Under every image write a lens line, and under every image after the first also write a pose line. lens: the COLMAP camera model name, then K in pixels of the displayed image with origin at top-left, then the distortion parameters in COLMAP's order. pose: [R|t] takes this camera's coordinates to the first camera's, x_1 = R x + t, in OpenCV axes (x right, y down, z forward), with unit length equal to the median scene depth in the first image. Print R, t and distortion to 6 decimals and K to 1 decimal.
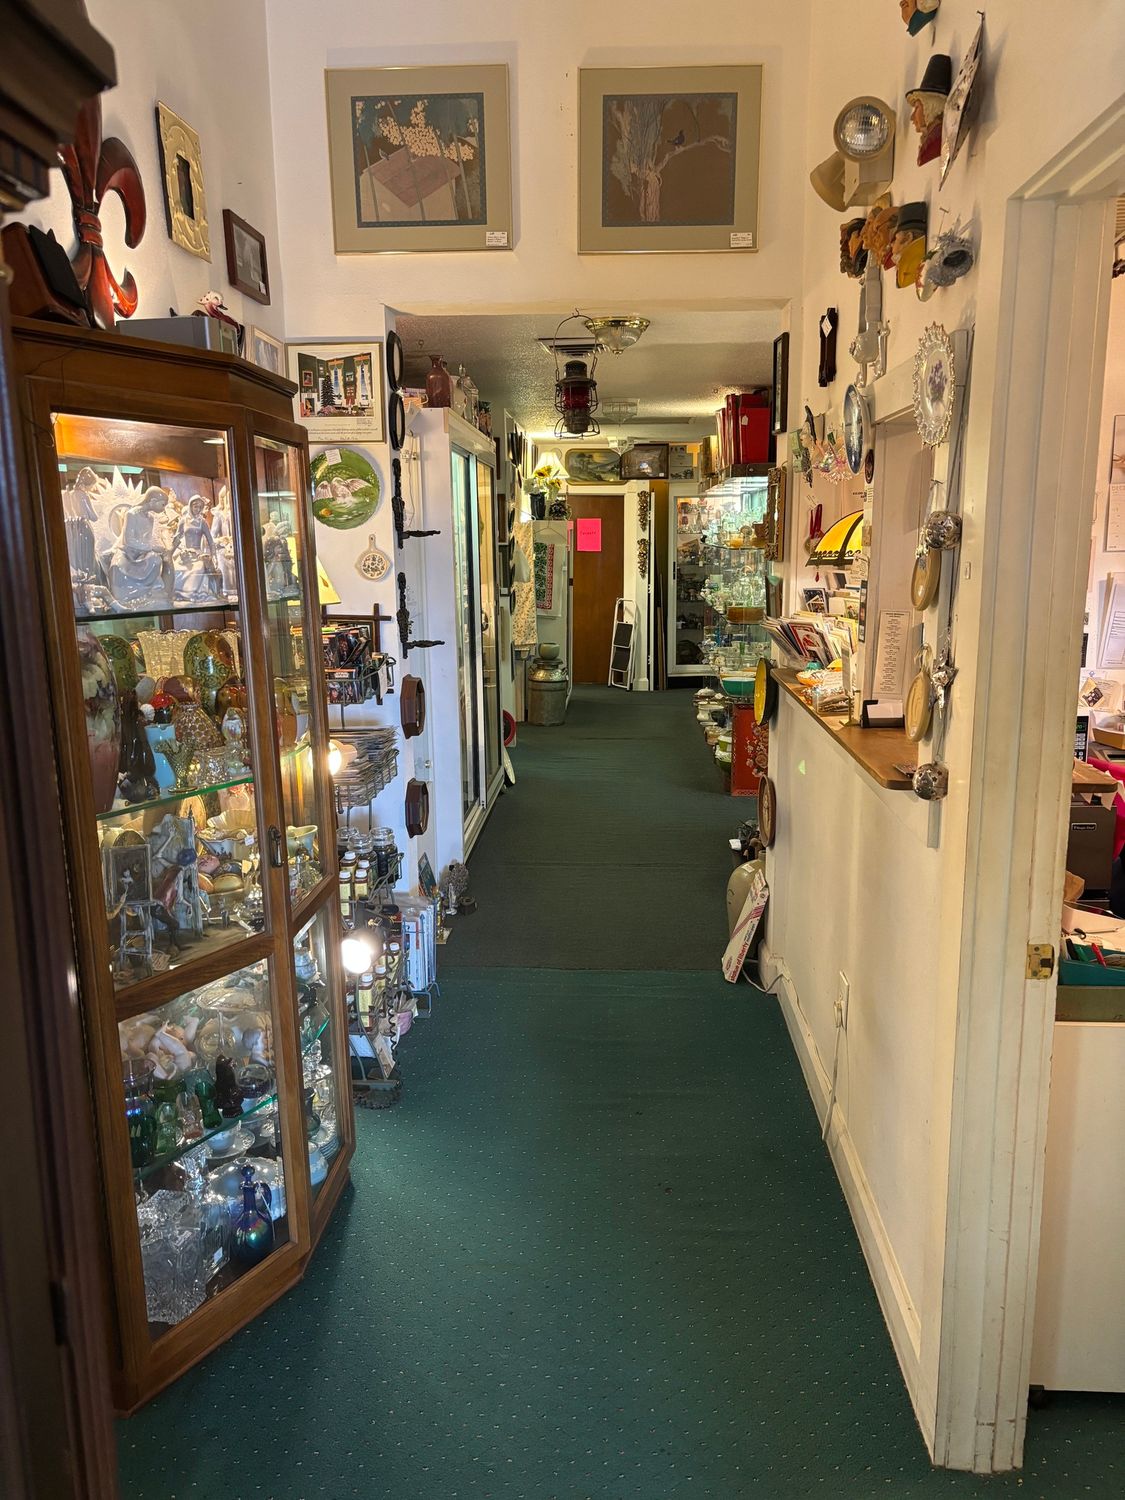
lens RADIAL K [[1128.5, 0, 555.1], [0, 1128.5, 757.9], [0, 0, 1]] dist [0.001184, -0.003287]
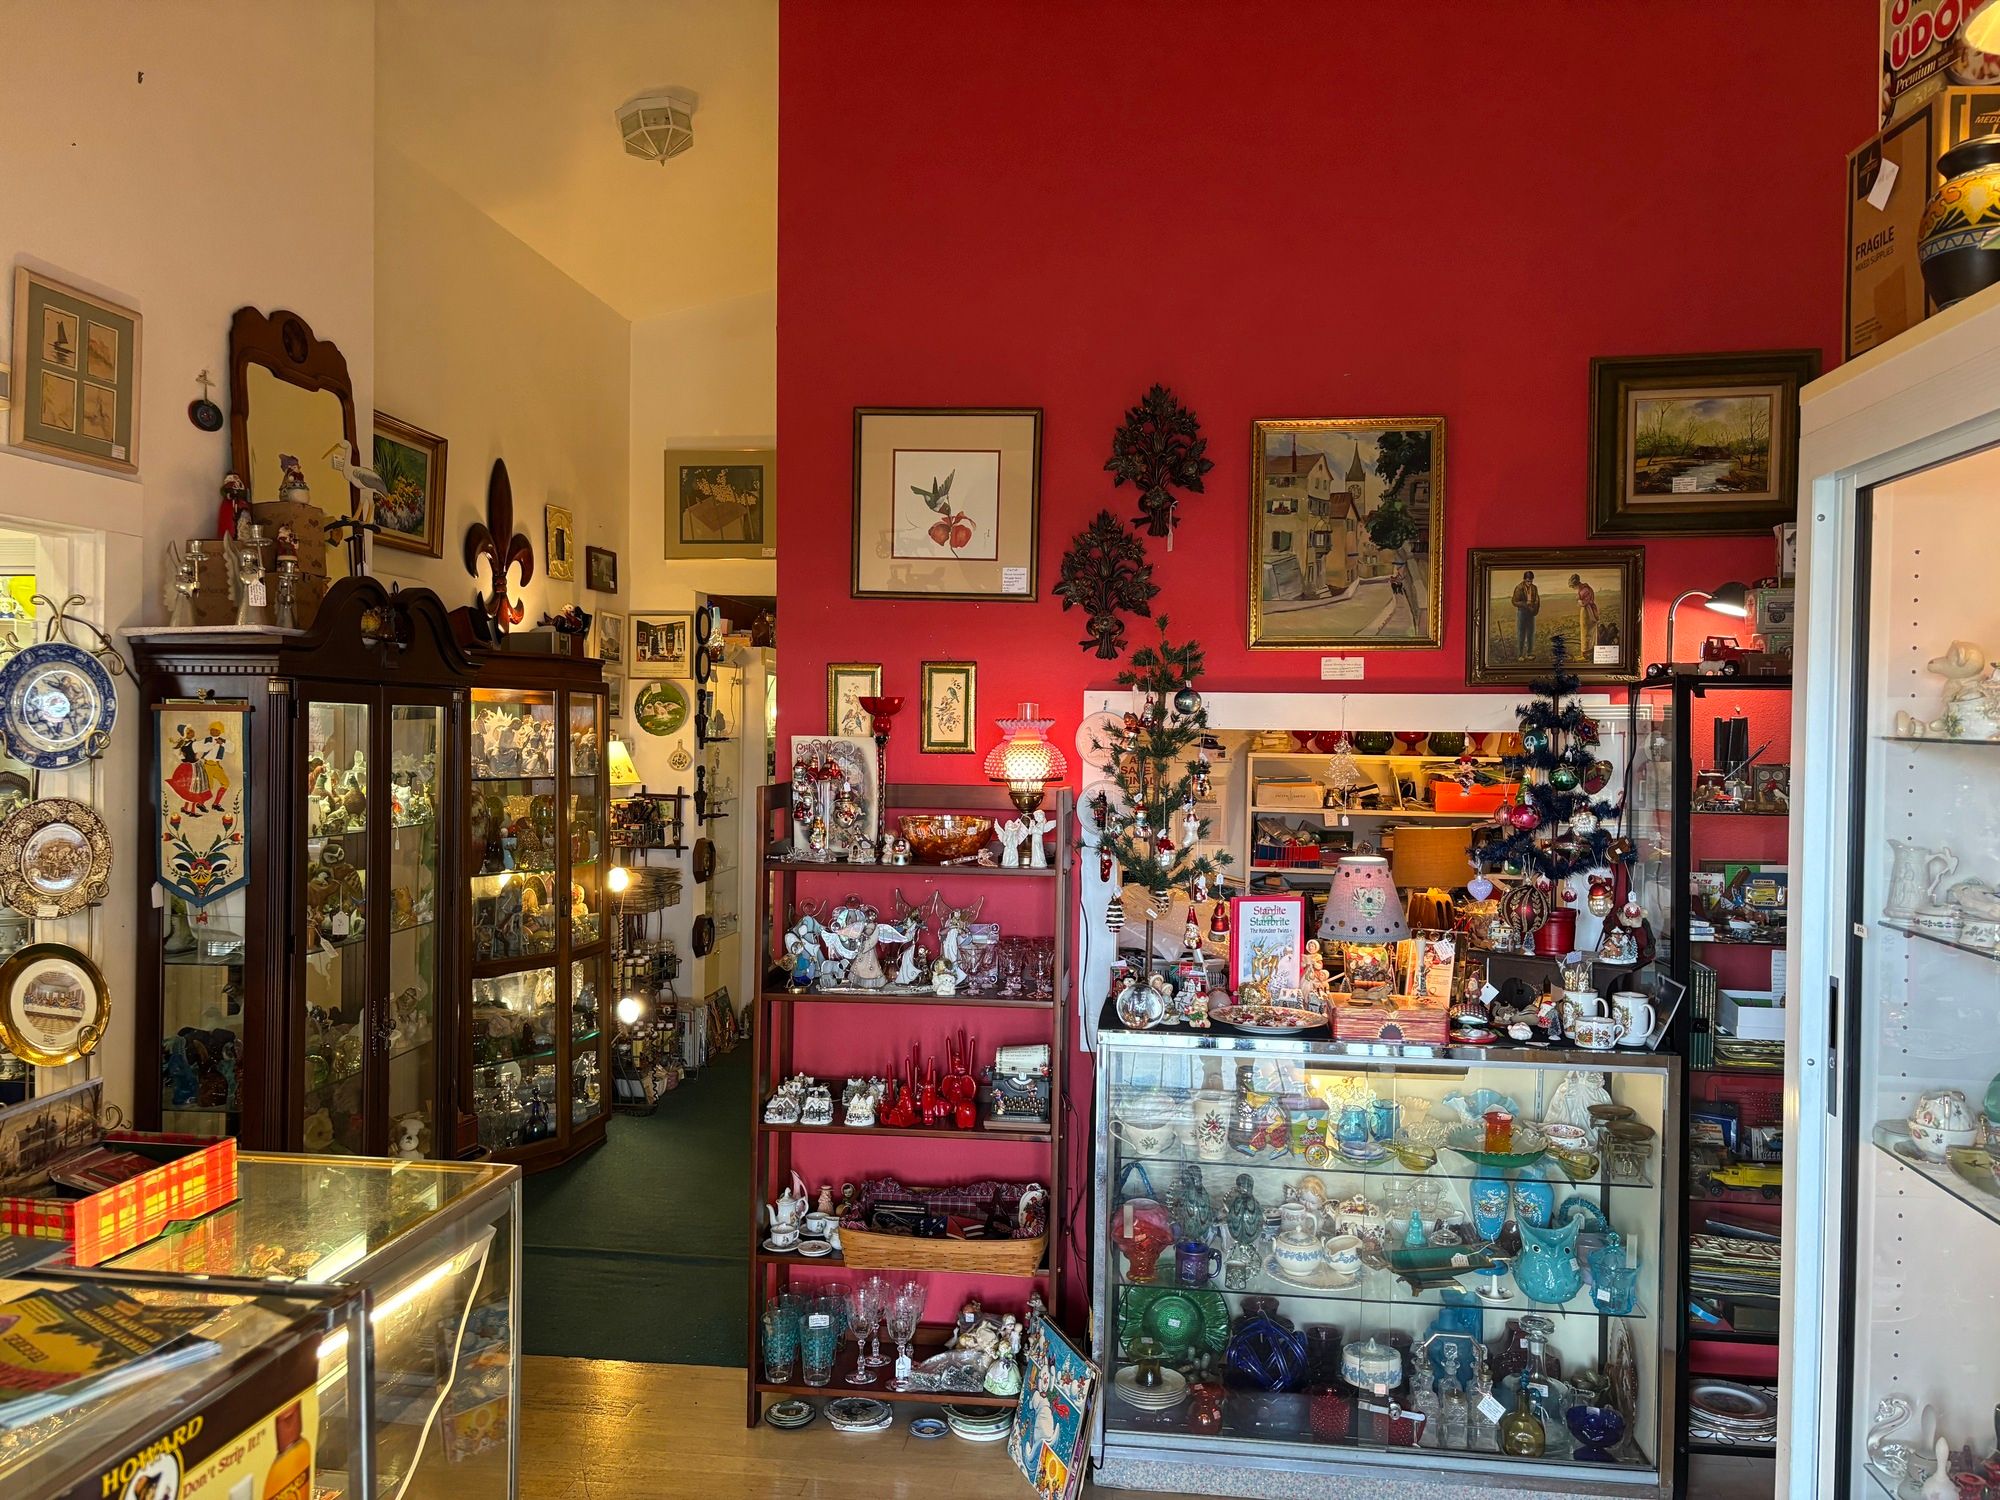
lens RADIAL K [[1504.6, 0, 1009.6], [0, 1504.6, 749.9], [0, 0, 1]] dist [0.001184, -0.003287]
pose [[0.997438, 0.026818, -0.066315, 0.424099], [-0.038476, 0.982670, -0.181324, 0.163085], [0.060304, 0.183411, 0.981185, -0.950435]]
